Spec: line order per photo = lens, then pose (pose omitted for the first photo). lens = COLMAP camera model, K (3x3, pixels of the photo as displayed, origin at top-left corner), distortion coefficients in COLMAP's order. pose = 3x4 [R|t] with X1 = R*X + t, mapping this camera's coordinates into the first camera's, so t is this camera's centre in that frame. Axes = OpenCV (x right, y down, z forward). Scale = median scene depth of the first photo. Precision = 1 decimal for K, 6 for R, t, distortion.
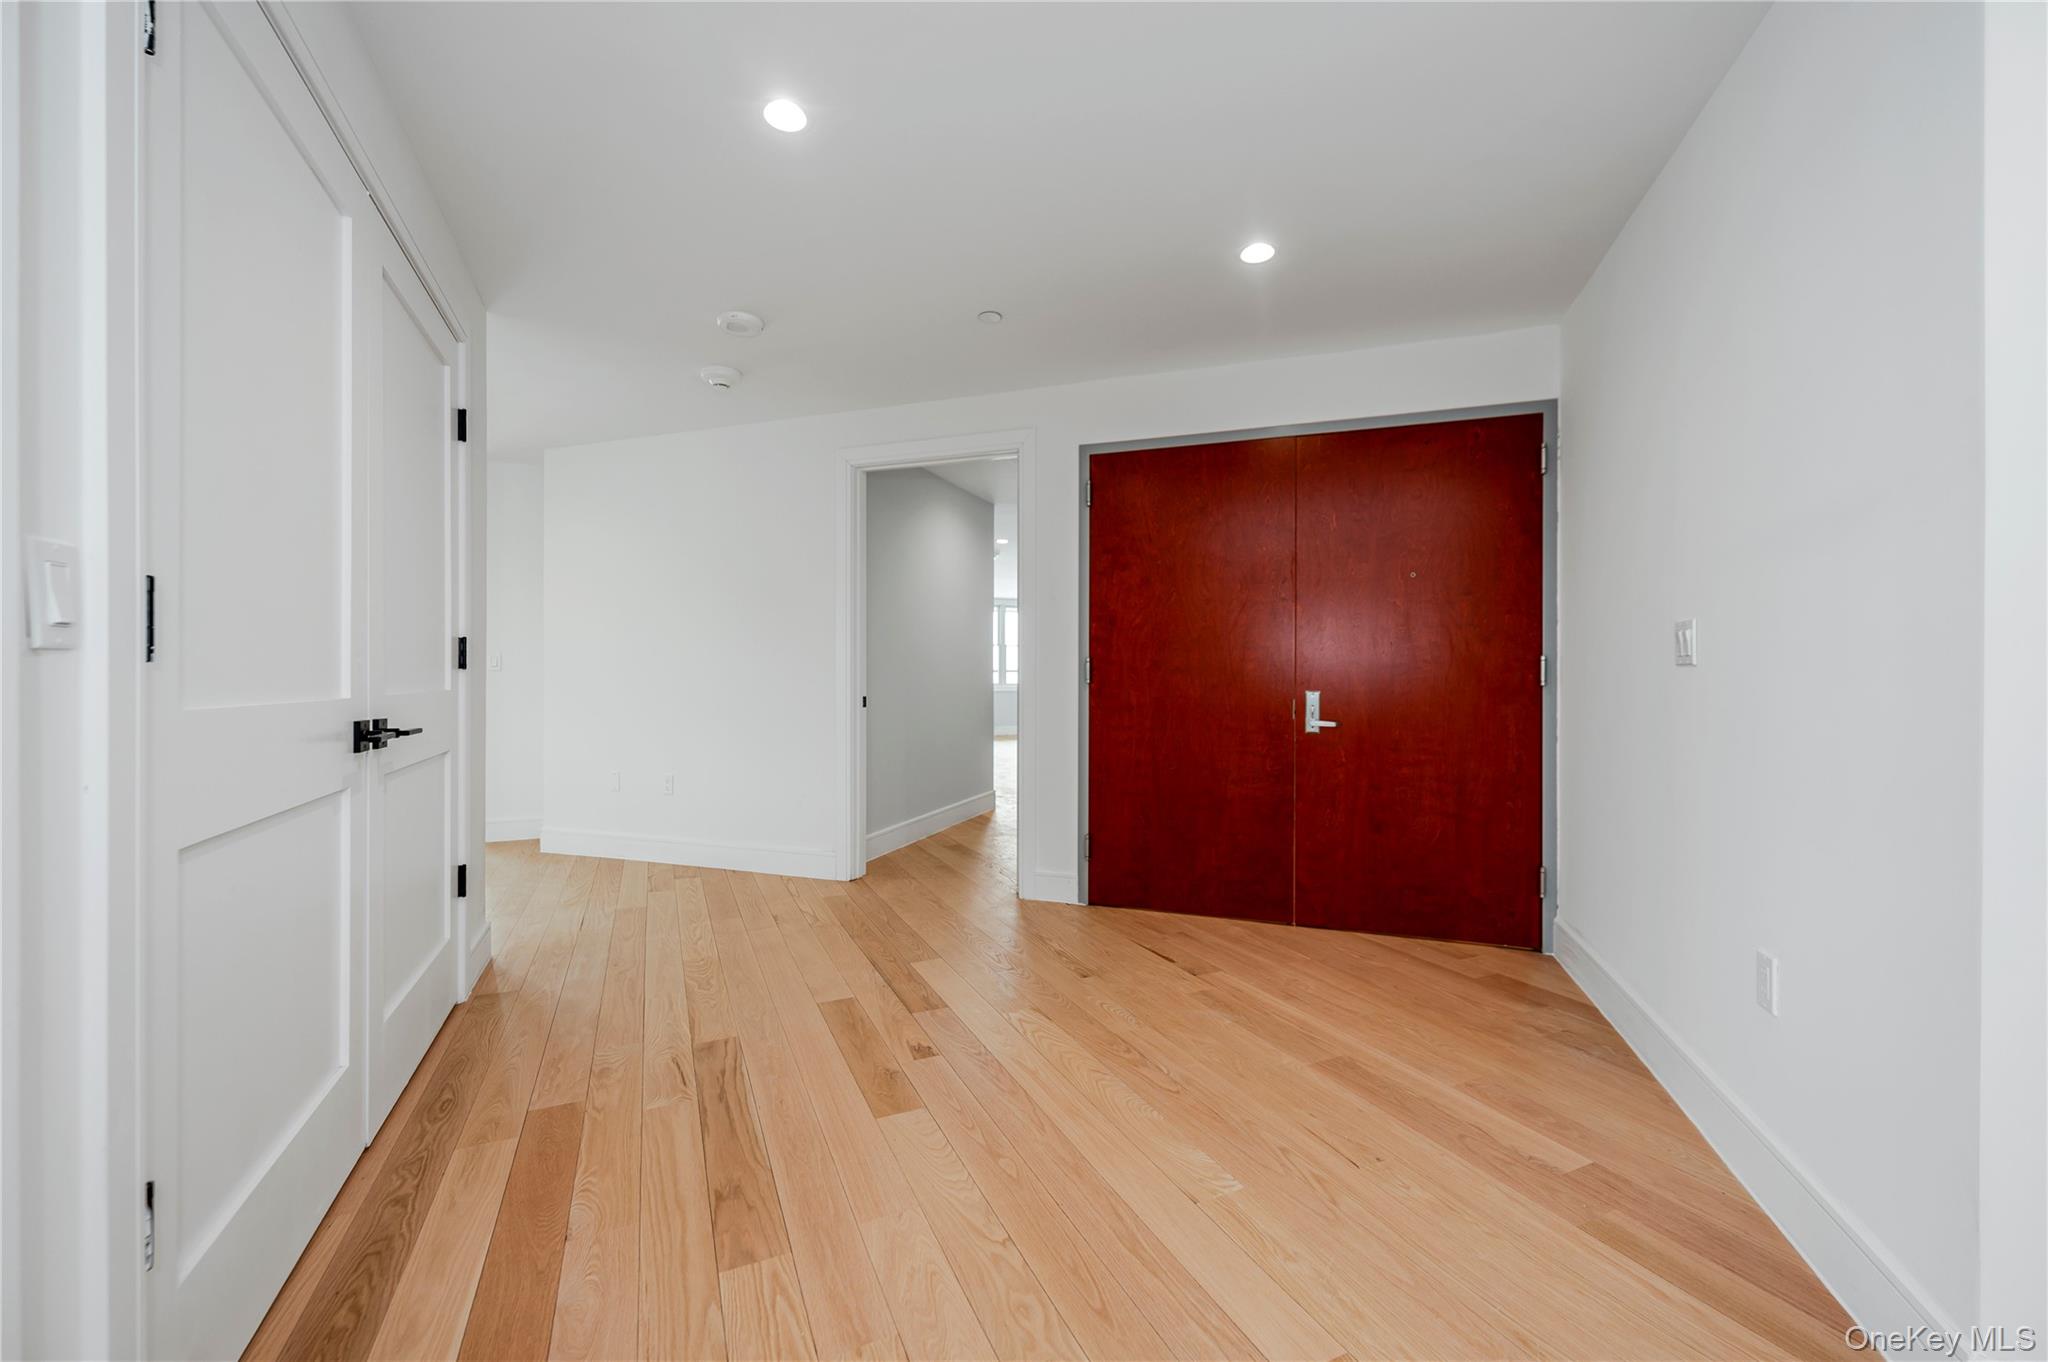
lens RADIAL K [[820.2, 0, 1038.9], [0, 820.2, 676.0], [0, 0, 1]] dist [-0.001368, -0.000593]
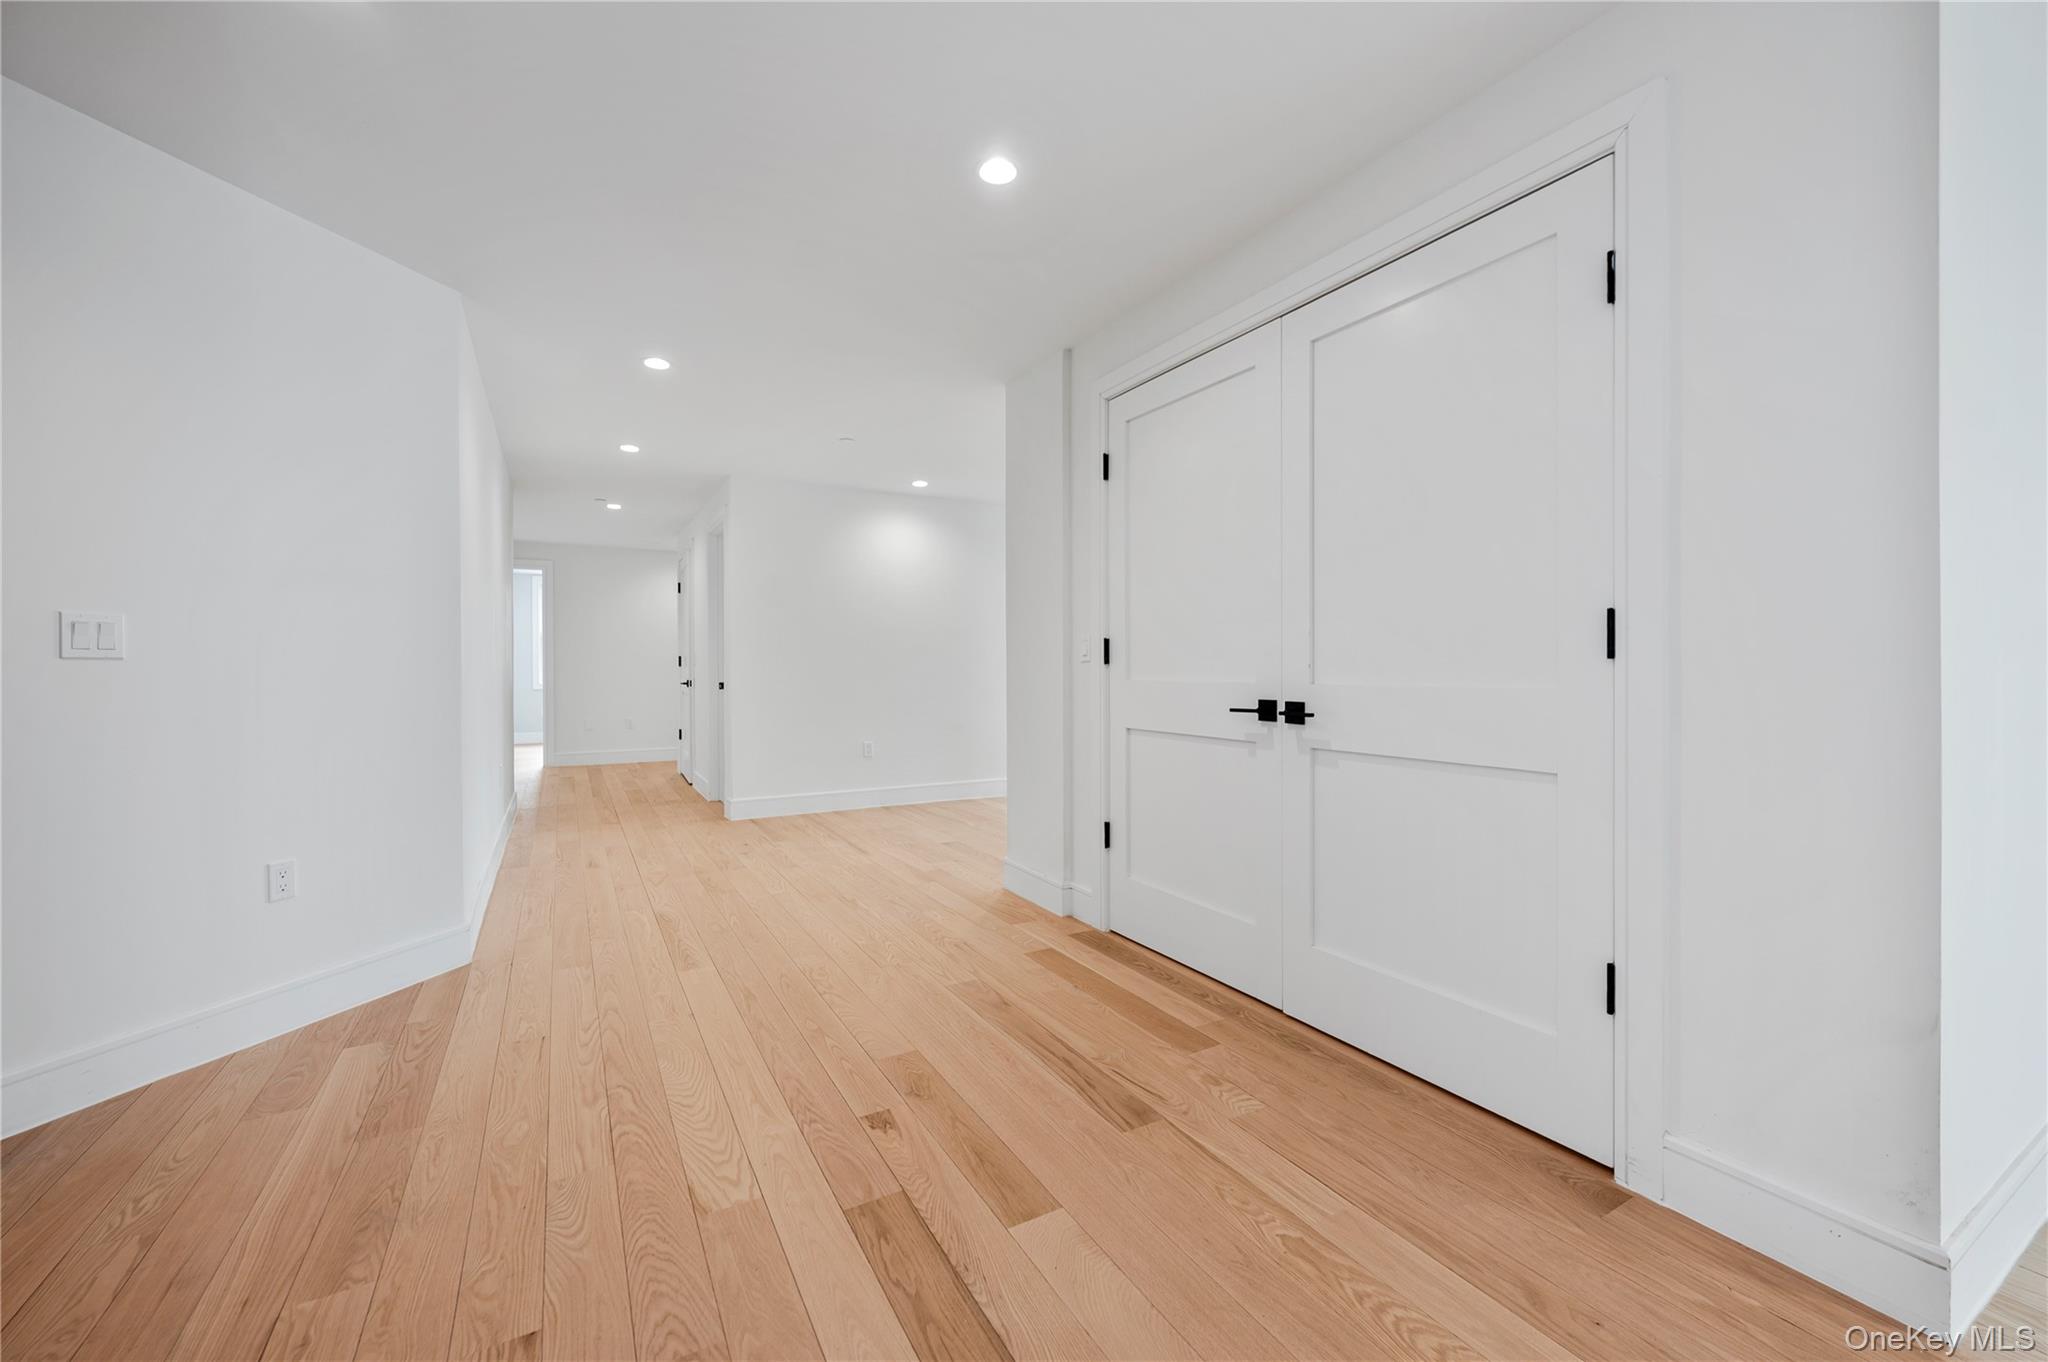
lens RADIAL K [[820.2, 0, 1031.3], [0, 820.2, 675.8], [0, 0, 1]] dist [-0.001368, -0.000593]
pose [[-0.997132, 0.001050, -0.075678, -0.234485], [0.000276, 0.999948, 0.010231, -0.001462], [0.075685, 0.010181, -0.997080, 1.856407]]
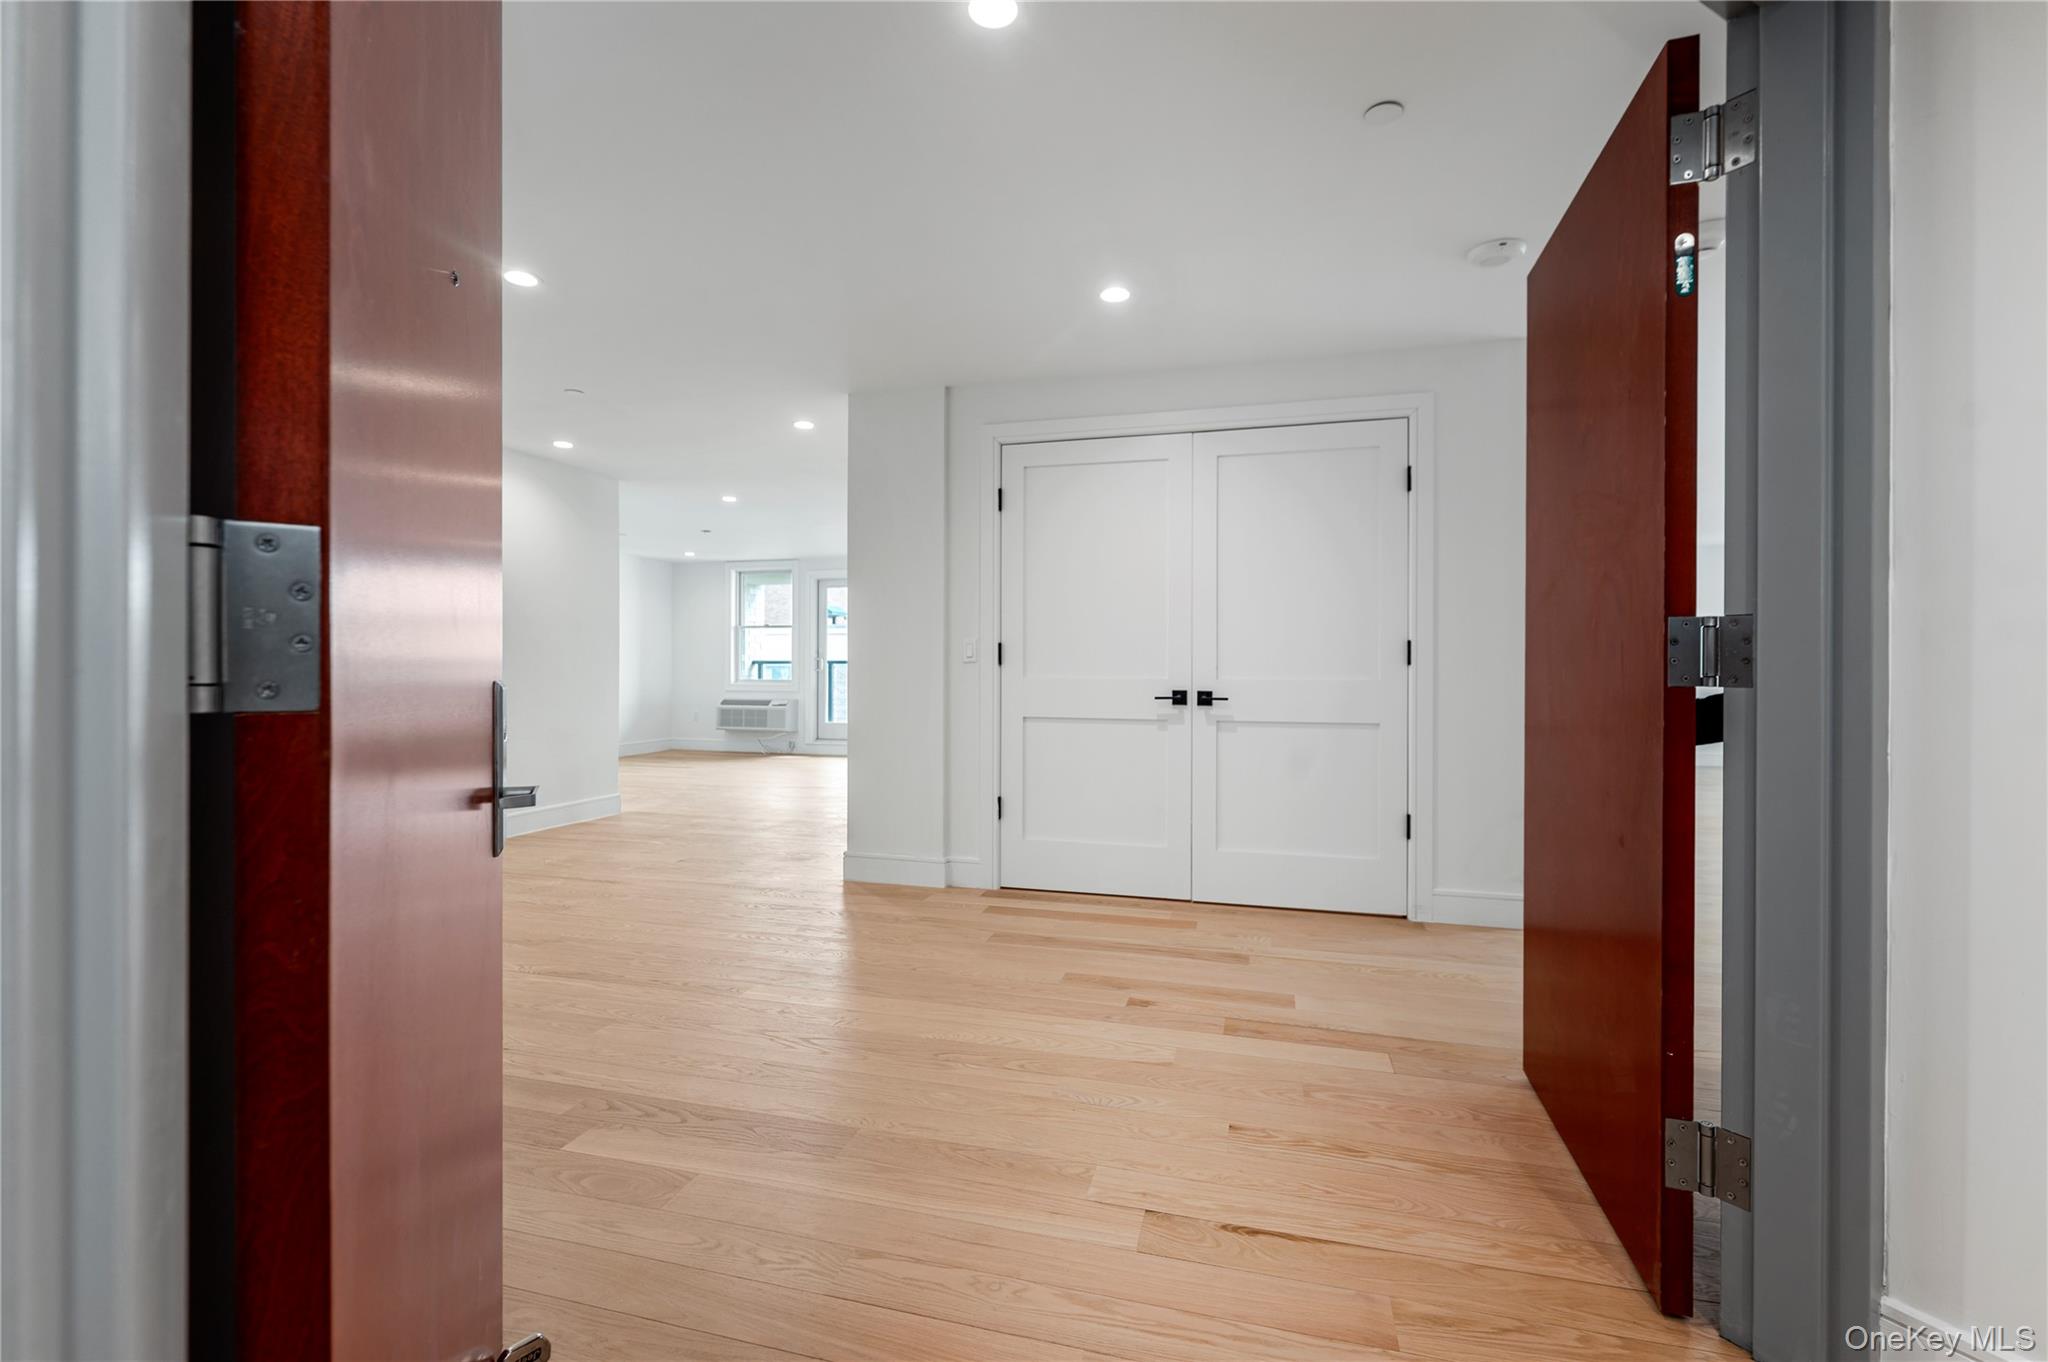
lens RADIAL K [[884.3, 0, 1028.3], [0, 884.3, 672.5], [0, 0, 1]] dist [-0.002772, 0.000676]
pose [[-0.654619, 0.001241, -0.755958, 0.885627], [-0.004170, 0.999978, 0.005253, -0.001269], [0.755947, 0.006591, -0.654599, 1.694391]]
